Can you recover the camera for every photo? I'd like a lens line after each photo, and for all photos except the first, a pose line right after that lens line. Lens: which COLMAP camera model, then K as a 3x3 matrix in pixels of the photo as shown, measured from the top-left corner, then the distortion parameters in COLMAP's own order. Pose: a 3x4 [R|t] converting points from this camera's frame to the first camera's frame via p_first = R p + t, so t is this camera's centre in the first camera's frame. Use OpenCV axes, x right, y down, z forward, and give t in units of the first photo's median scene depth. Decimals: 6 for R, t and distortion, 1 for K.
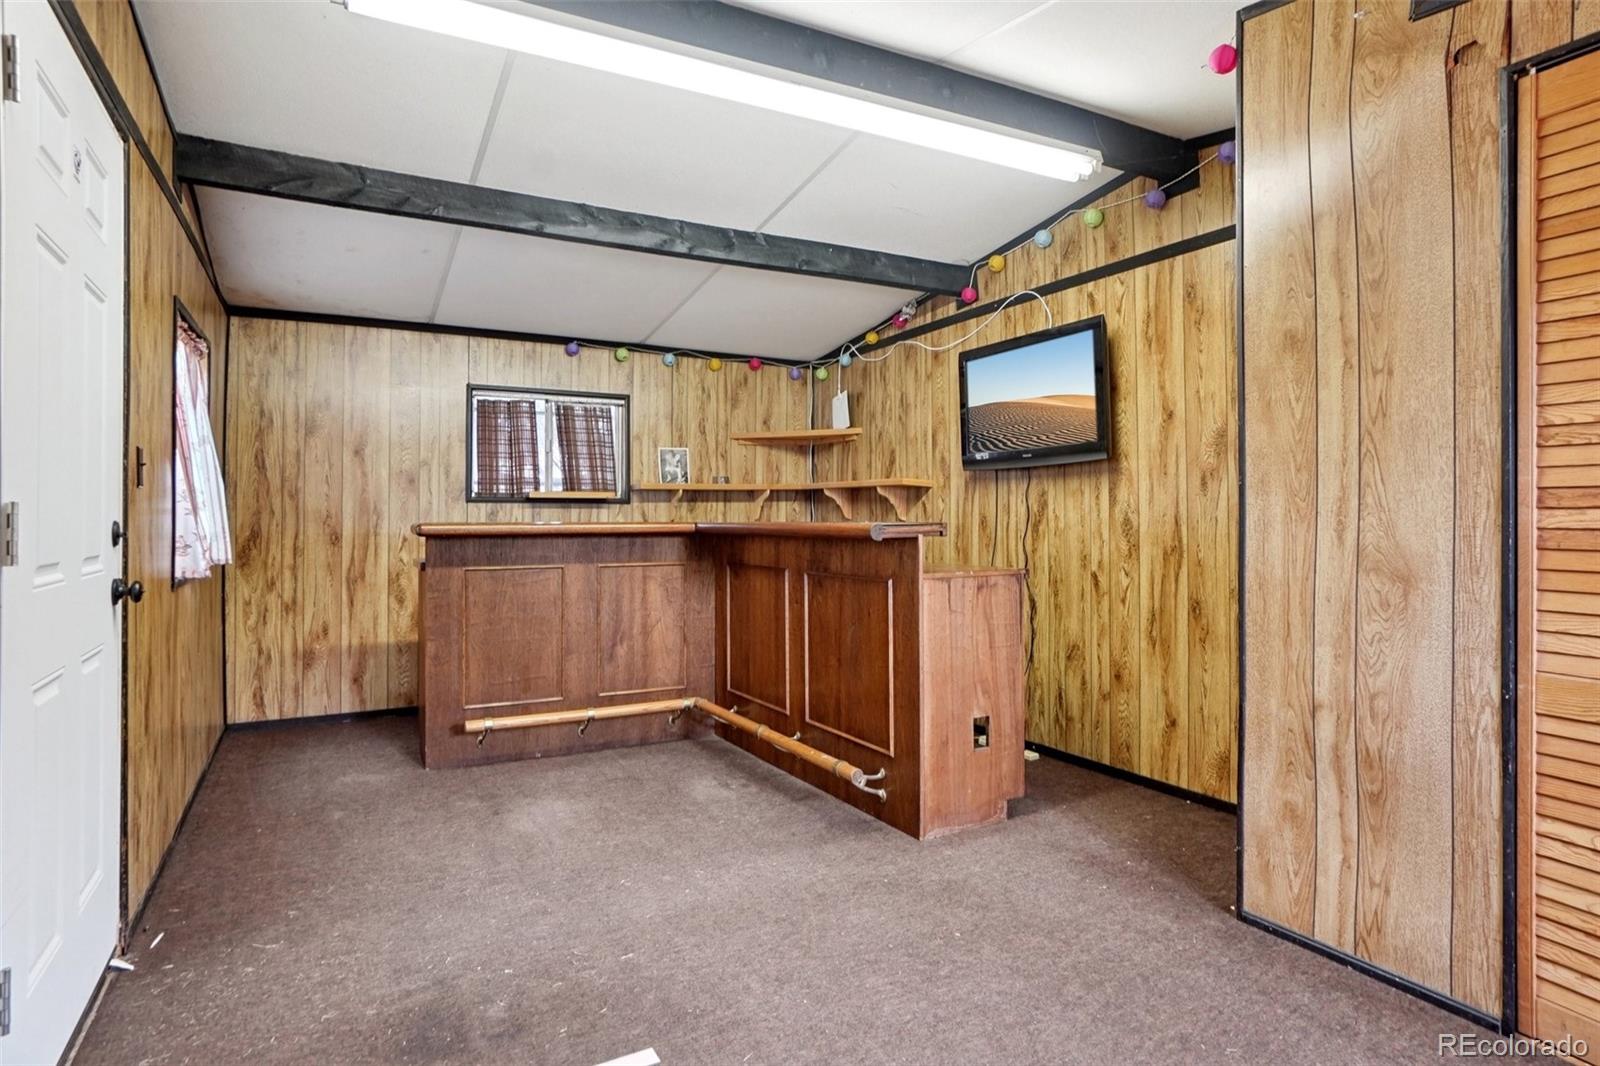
lens RADIAL K [[841.4, 0, 800.0], [0, 841.4, 533.0], [0, 0, 1]] dist [-0.039883, 0.022154]
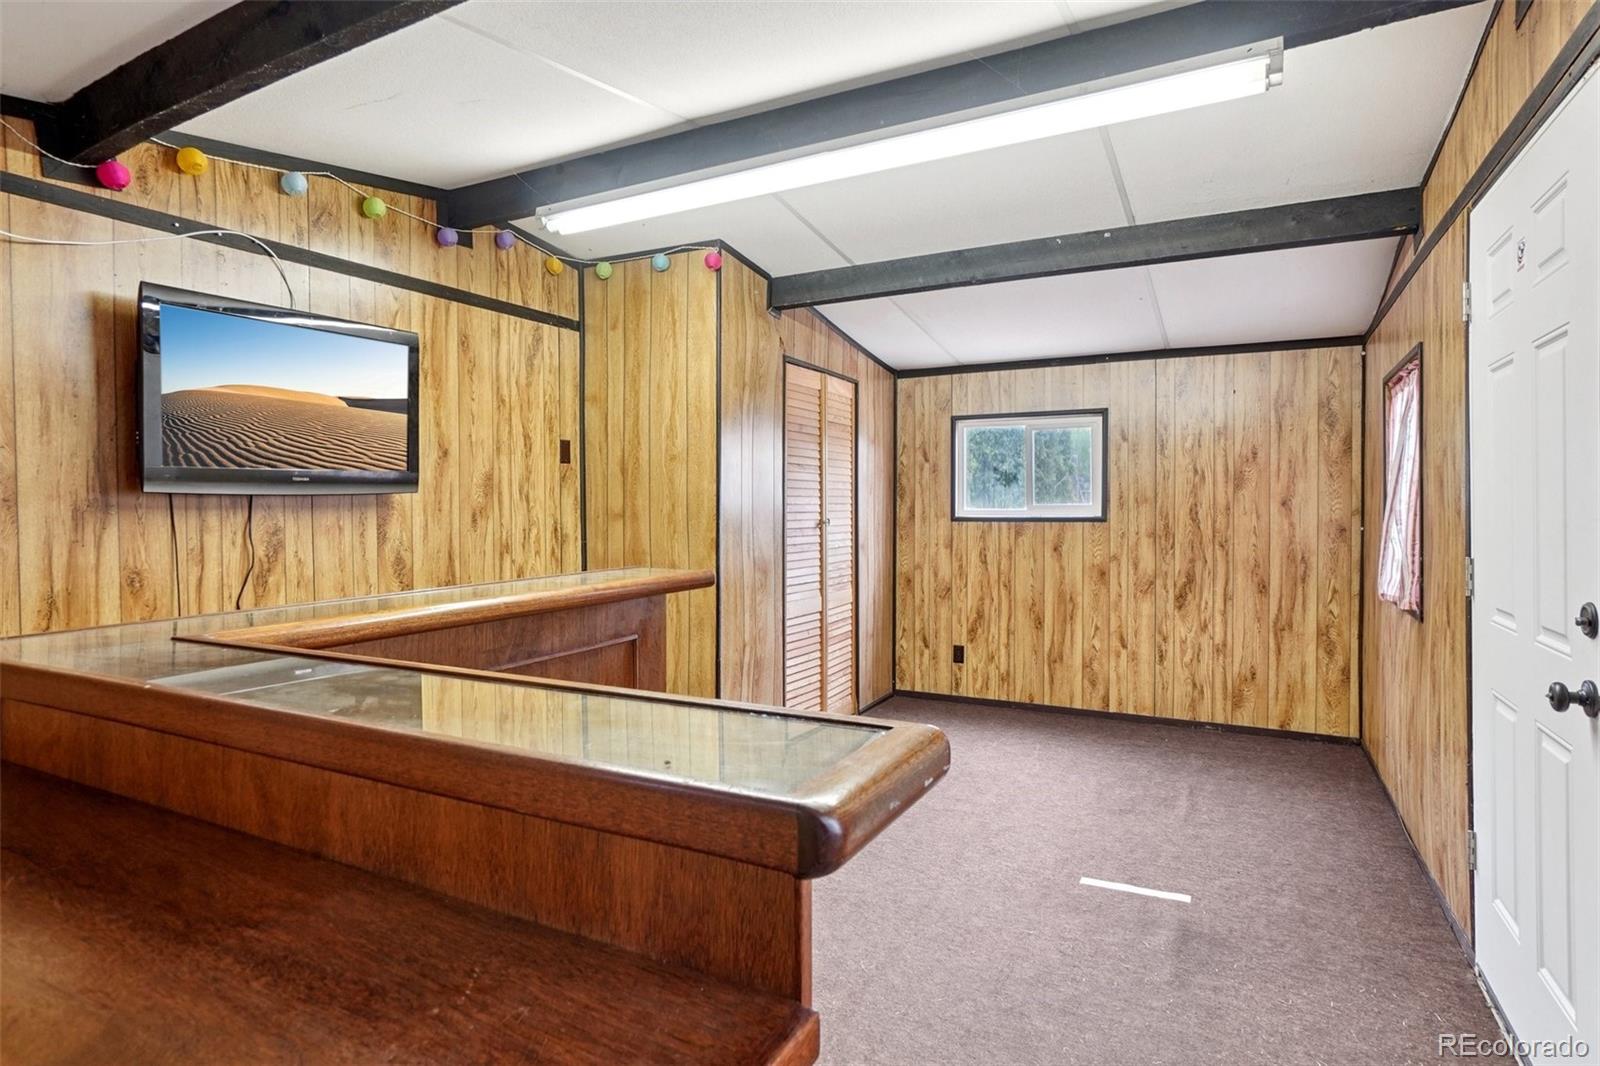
lens RADIAL K [[841.4, 0, 800.0], [0, 841.4, 533.0], [0, 0, 1]] dist [-0.039883, 0.022154]
pose [[-0.530310, -0.023646, 0.847474, -0.644977], [0.024286, 0.998777, 0.043065, -0.076086], [-0.847456, 0.043420, -0.529087, 1.163994]]
